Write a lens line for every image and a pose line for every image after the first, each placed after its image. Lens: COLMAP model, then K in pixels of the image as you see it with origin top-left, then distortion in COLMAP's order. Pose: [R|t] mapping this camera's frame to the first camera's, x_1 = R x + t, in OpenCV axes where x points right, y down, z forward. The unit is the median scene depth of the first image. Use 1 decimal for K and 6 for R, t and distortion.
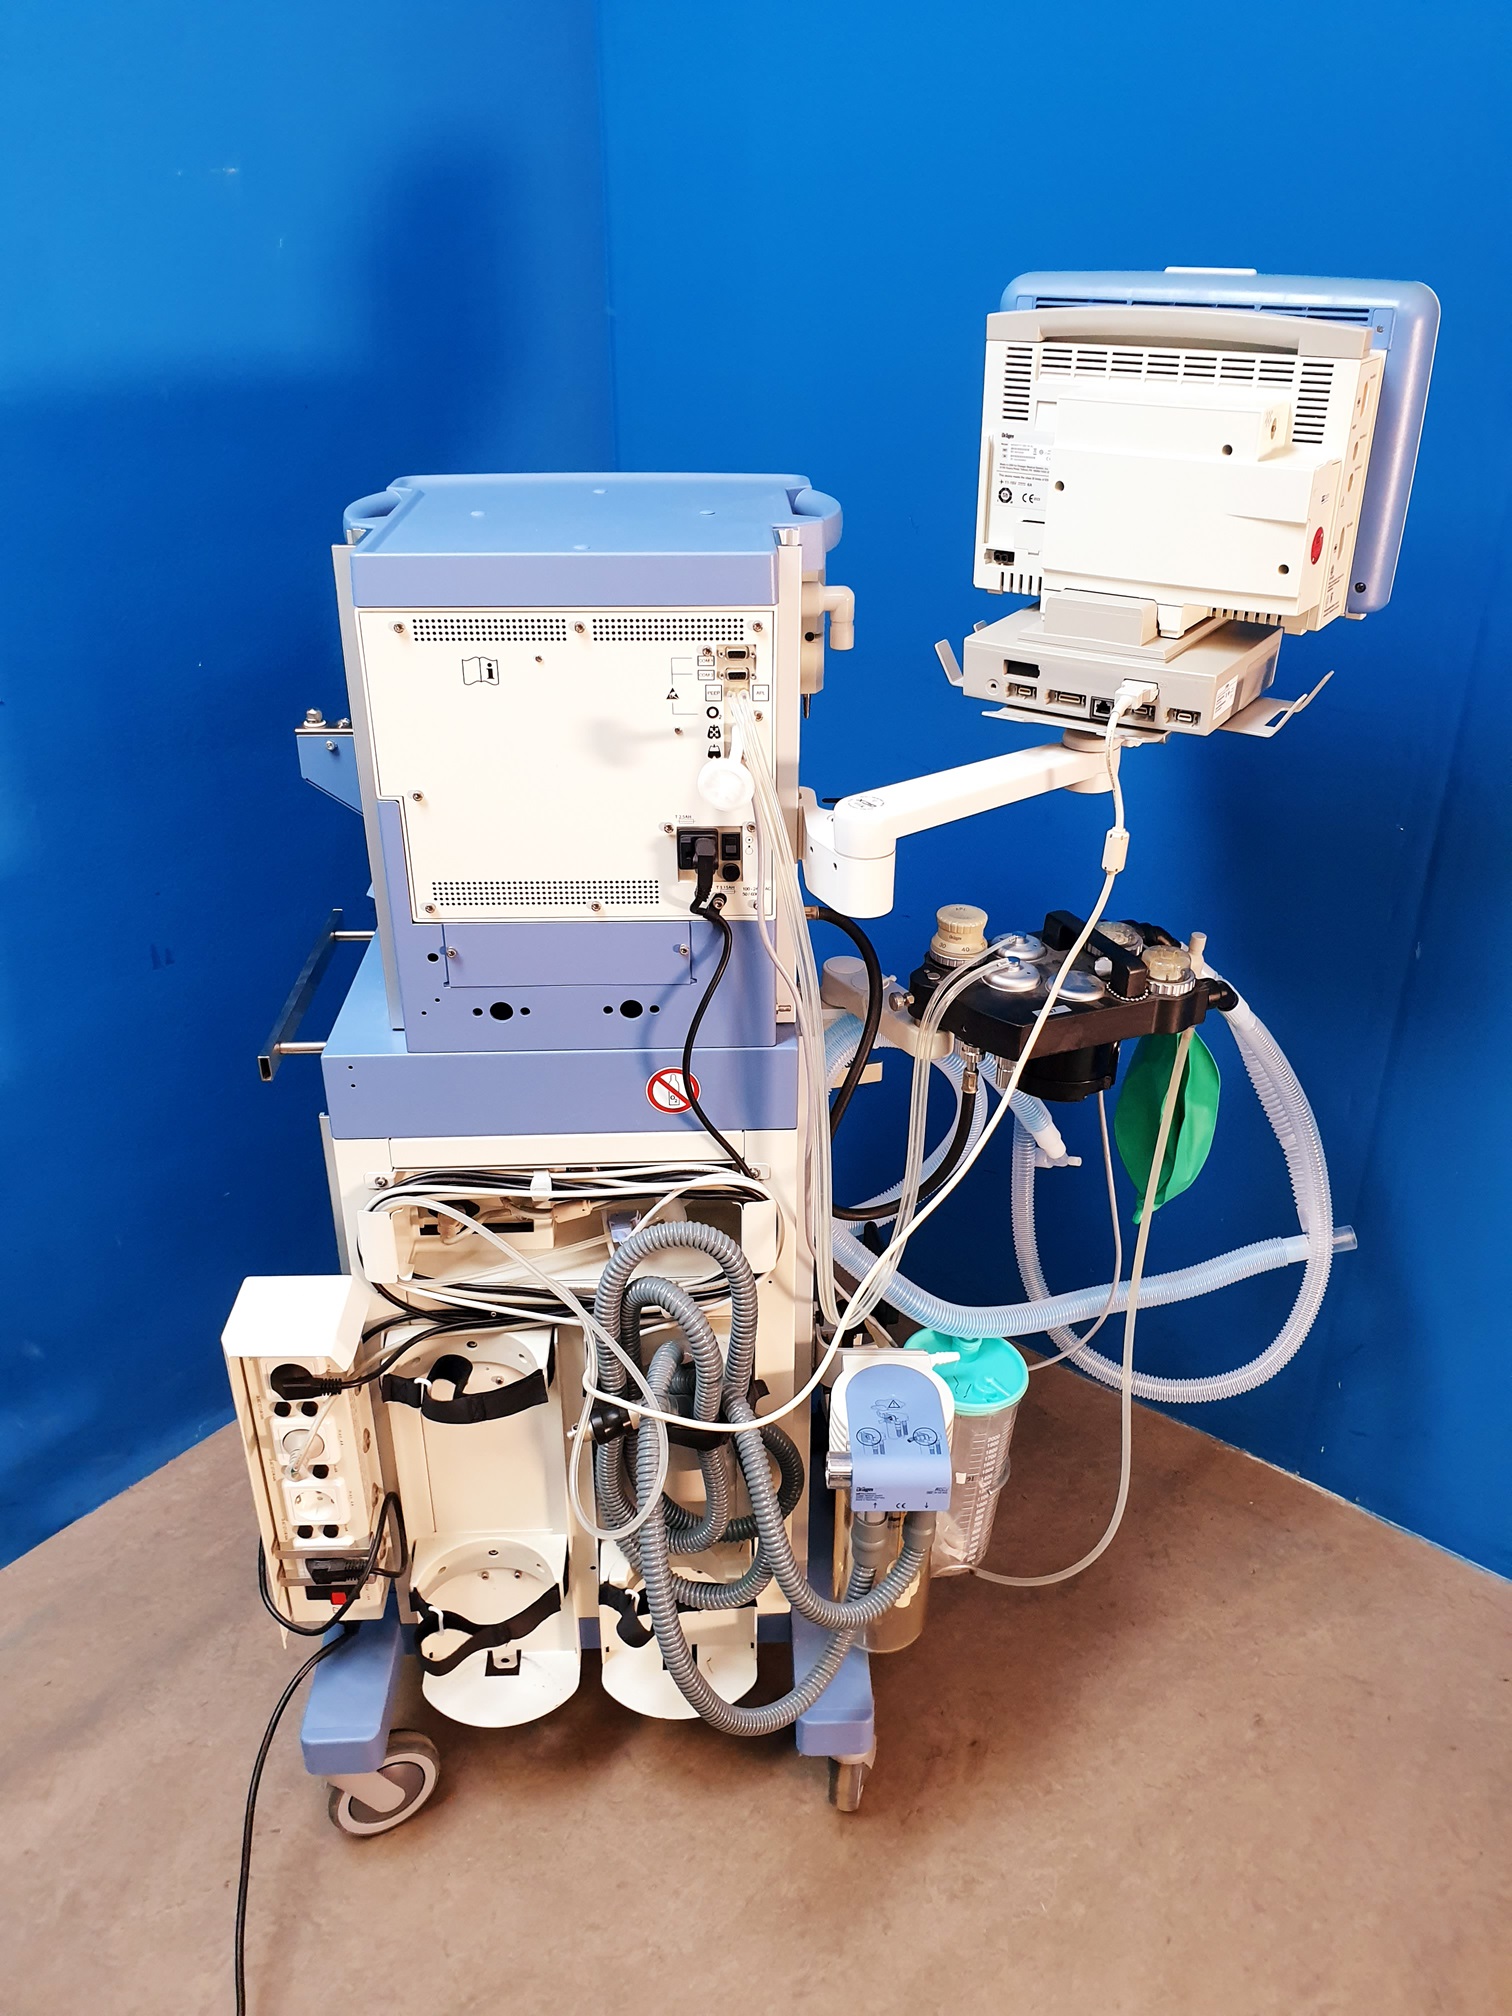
lens RADIAL K [[1577.3, 0, 756.0], [0, 1577.3, 1008.0], [0, 0, 1]] dist [-0.002018, -0.009223]
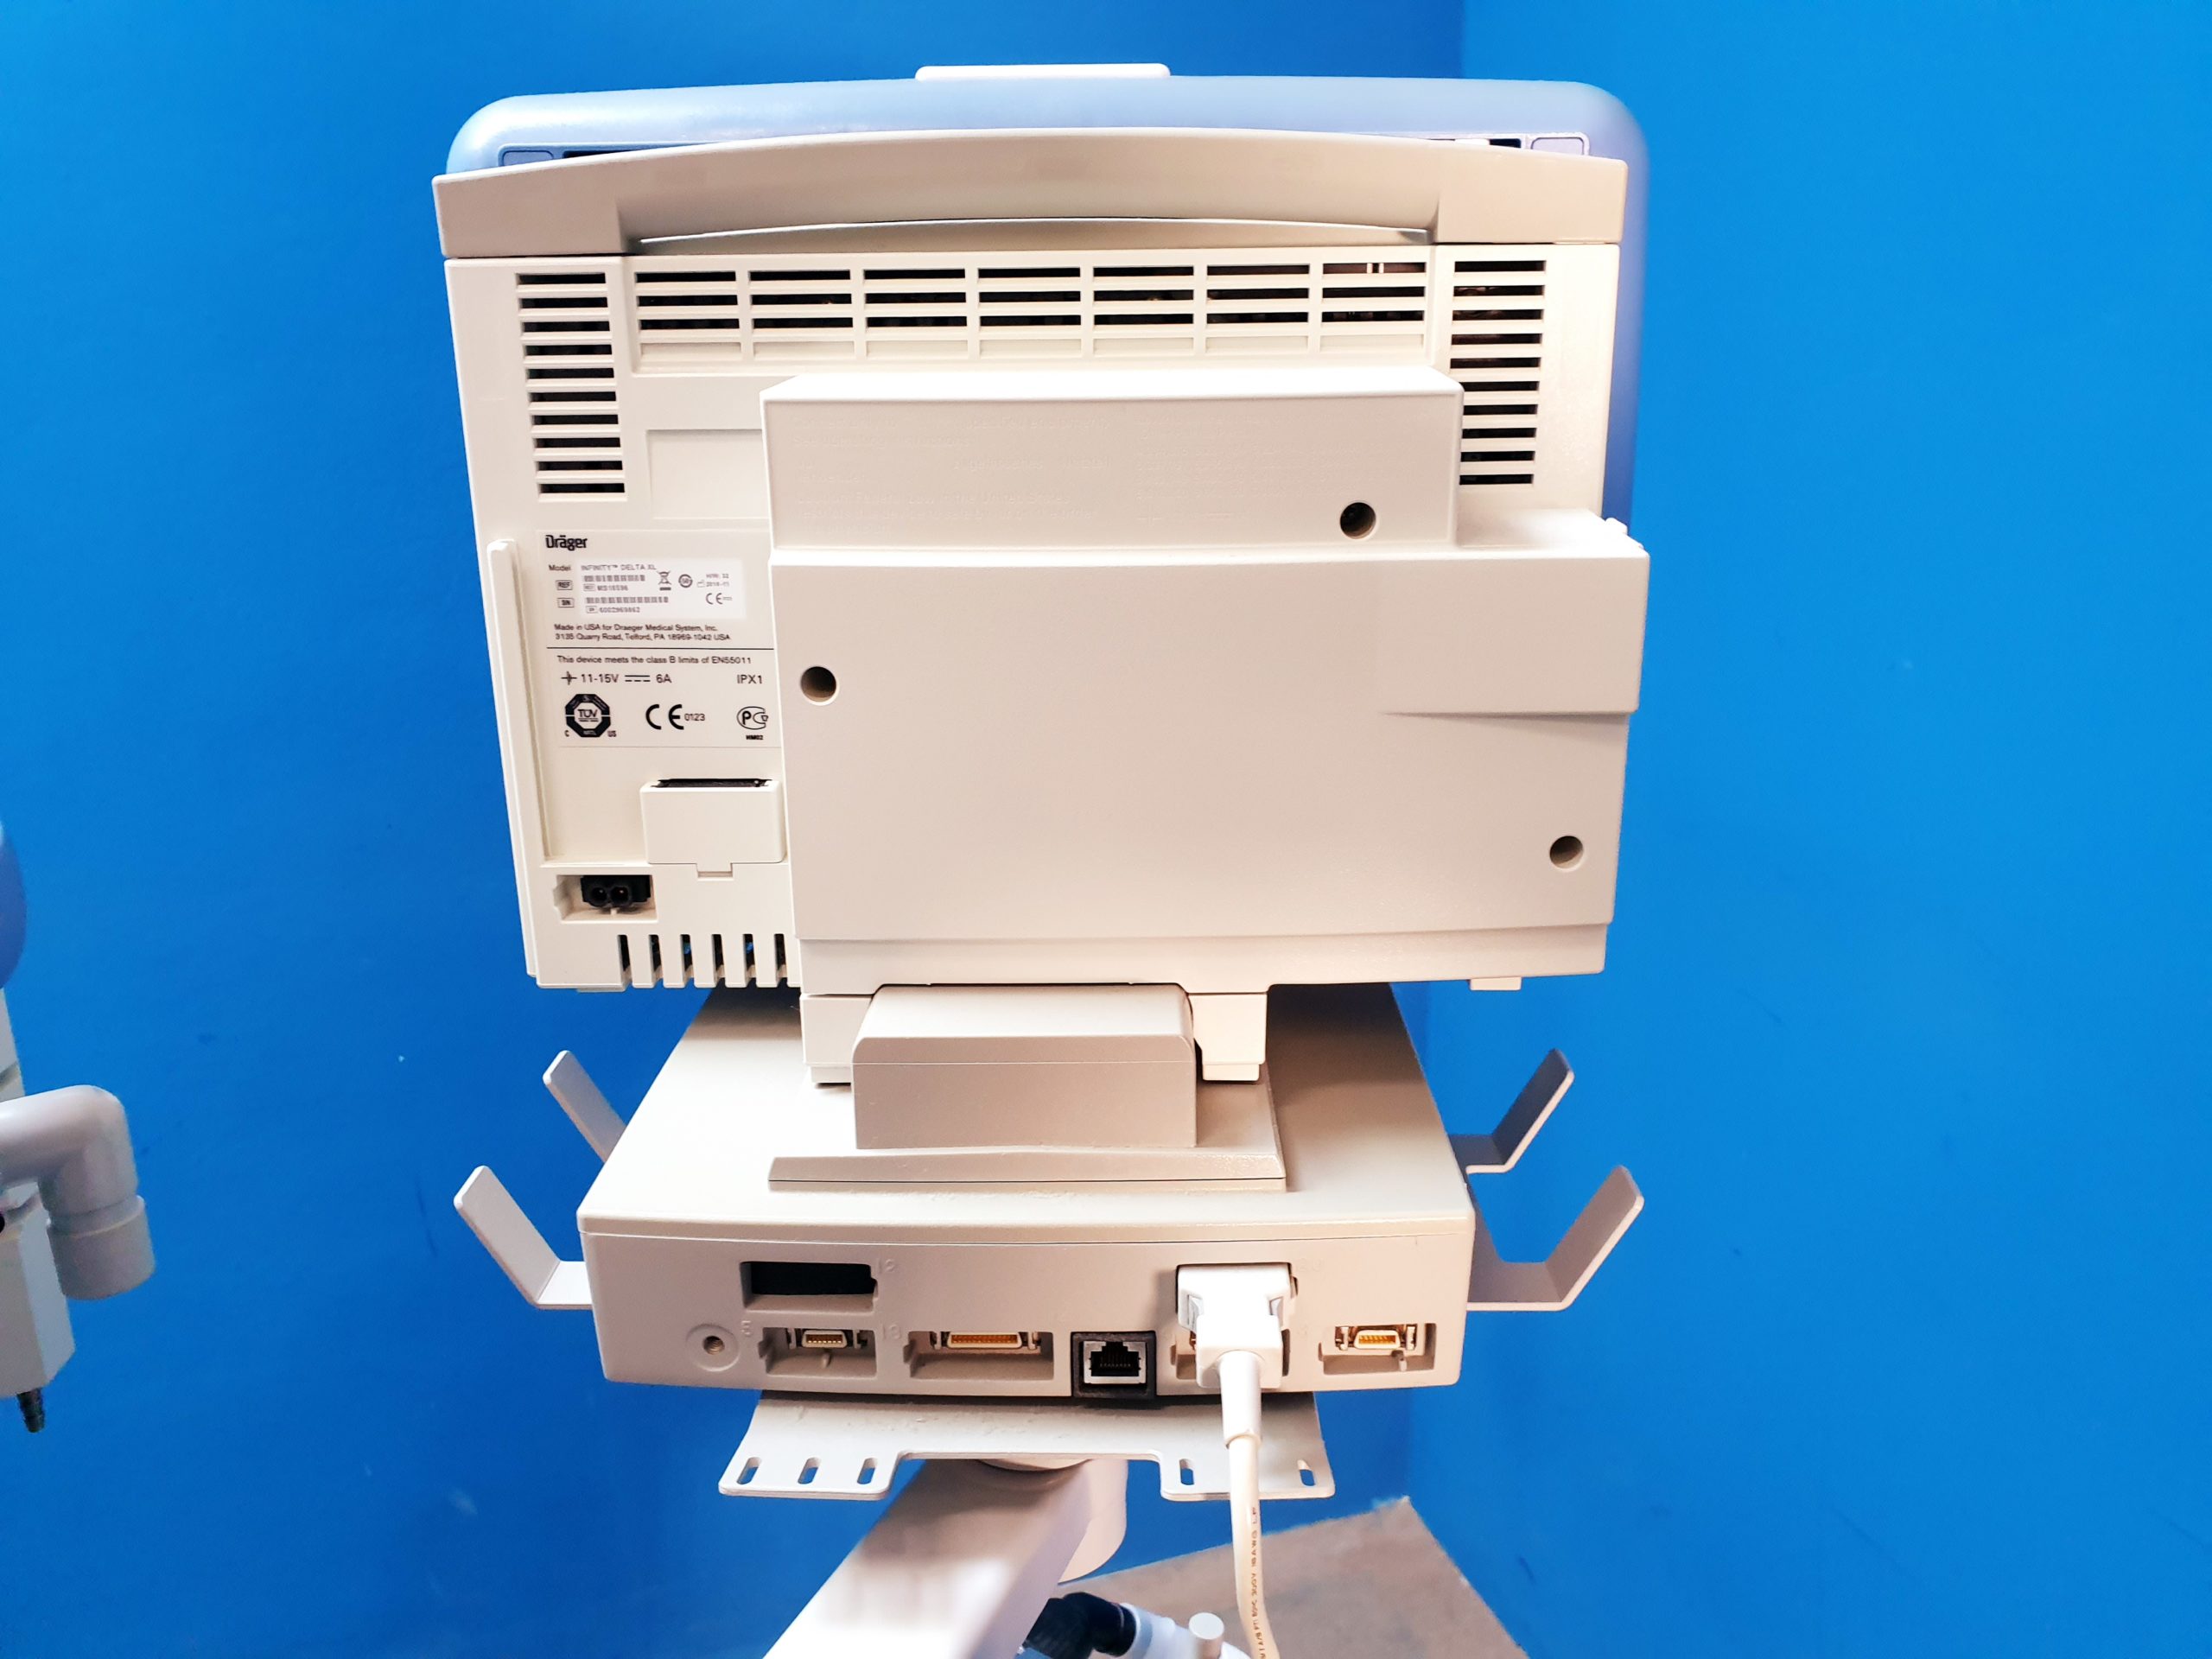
lens RADIAL K [[1730.7, 0, 1106.0], [0, 1730.7, 829.5], [0, 0, 1]] dist [-0.002018, -0.009223]
pose [[0.842964, -0.165332, 0.511935, 0.063009], [0.258007, 0.959270, -0.115040, -0.240166], [-0.472064, 0.229057, 0.851287, 0.667643]]
